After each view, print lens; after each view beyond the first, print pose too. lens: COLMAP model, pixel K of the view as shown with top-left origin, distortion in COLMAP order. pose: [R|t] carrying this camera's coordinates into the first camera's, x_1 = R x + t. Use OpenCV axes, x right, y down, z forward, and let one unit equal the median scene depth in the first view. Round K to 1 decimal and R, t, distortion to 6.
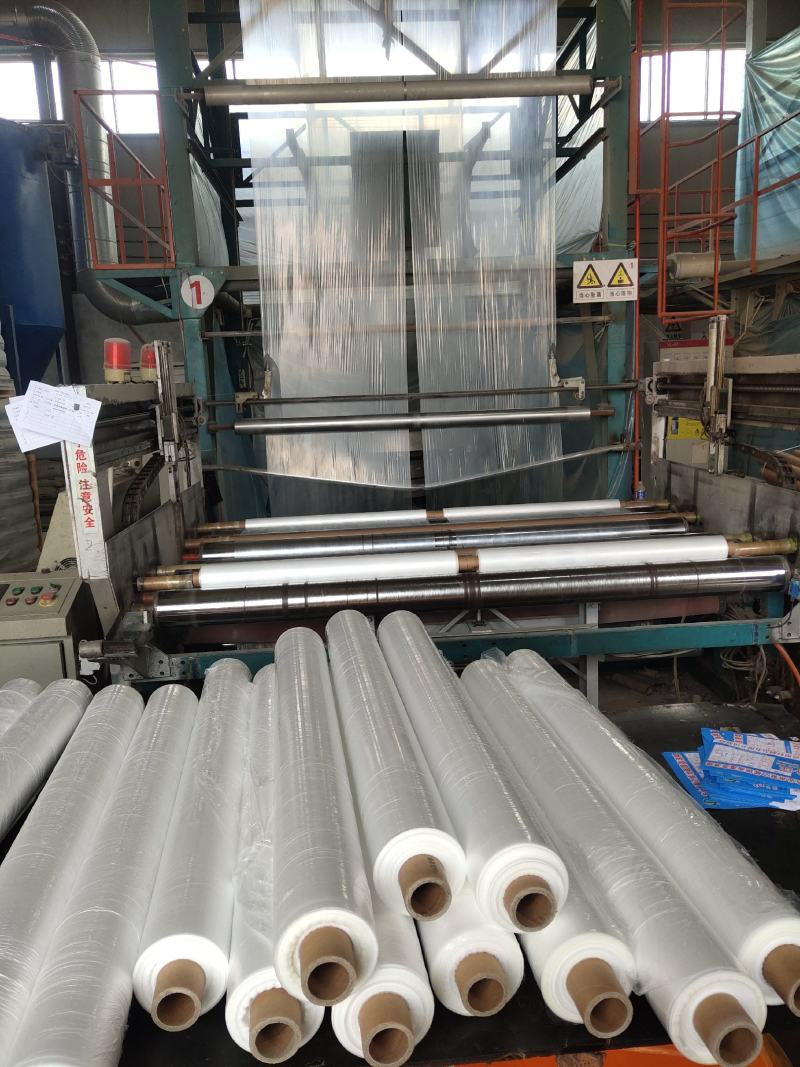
lens RADIAL K [[809.5, 0, 397.8], [0, 809.5, 531.1], [0, 0, 1]] dist [0.031686, 0.002112]
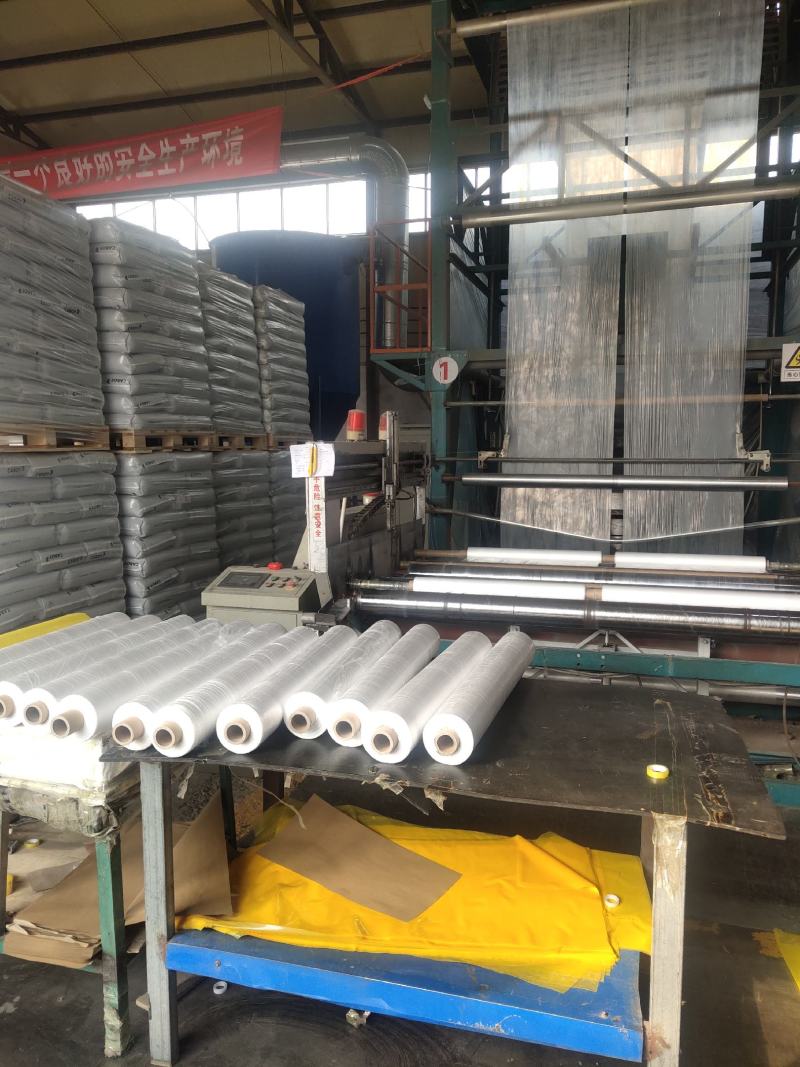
lens RADIAL K [[809.5, 0, 398.7], [0, 809.5, 537.4], [0, 0, 1]] dist [0.031686, 0.002112]
pose [[0.934408, 0.080505, -0.346987, 0.187731], [-0.102379, 0.993721, -0.045143, 0.033174], [0.341174, 0.077706, 0.936783, -0.229760]]
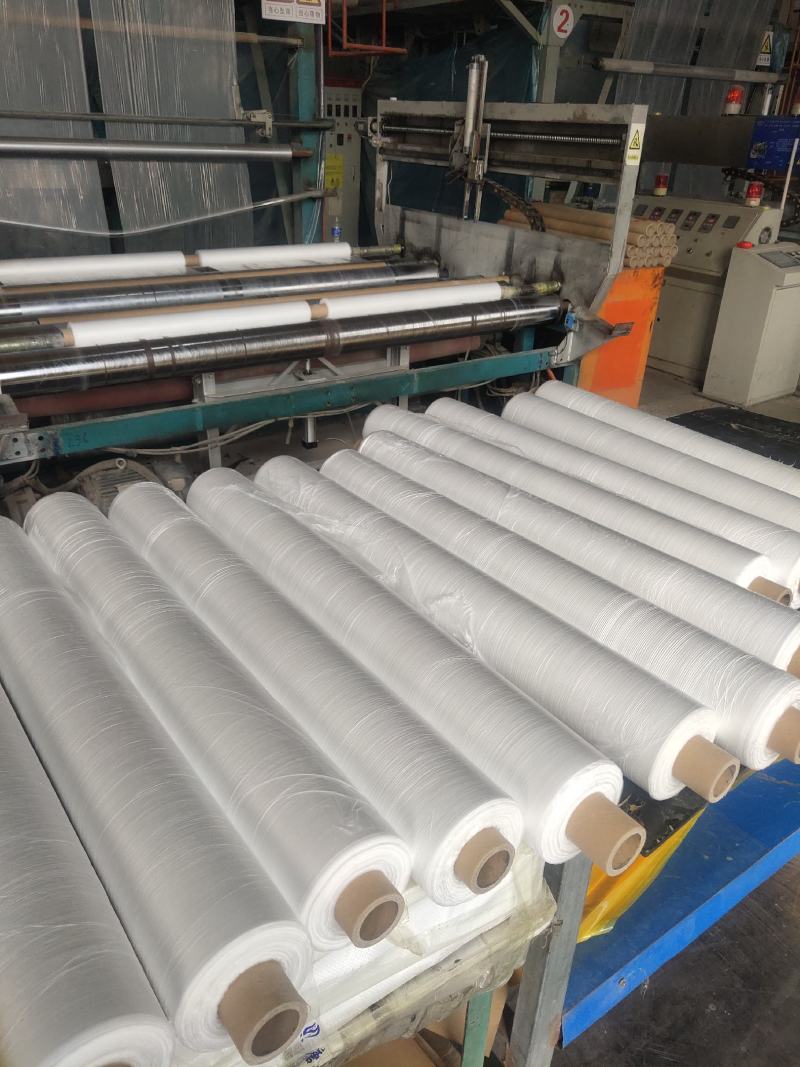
lens RADIAL K [[809.5, 0, 410.2], [0, 809.5, 529.4], [0, 0, 1]] dist [0.031686, 0.002112]
pose [[0.851814, -0.170526, 0.495312, -0.273252], [0.026482, 0.958342, 0.284394, 0.014066], [-0.523175, -0.229134, 0.820845, 0.047055]]
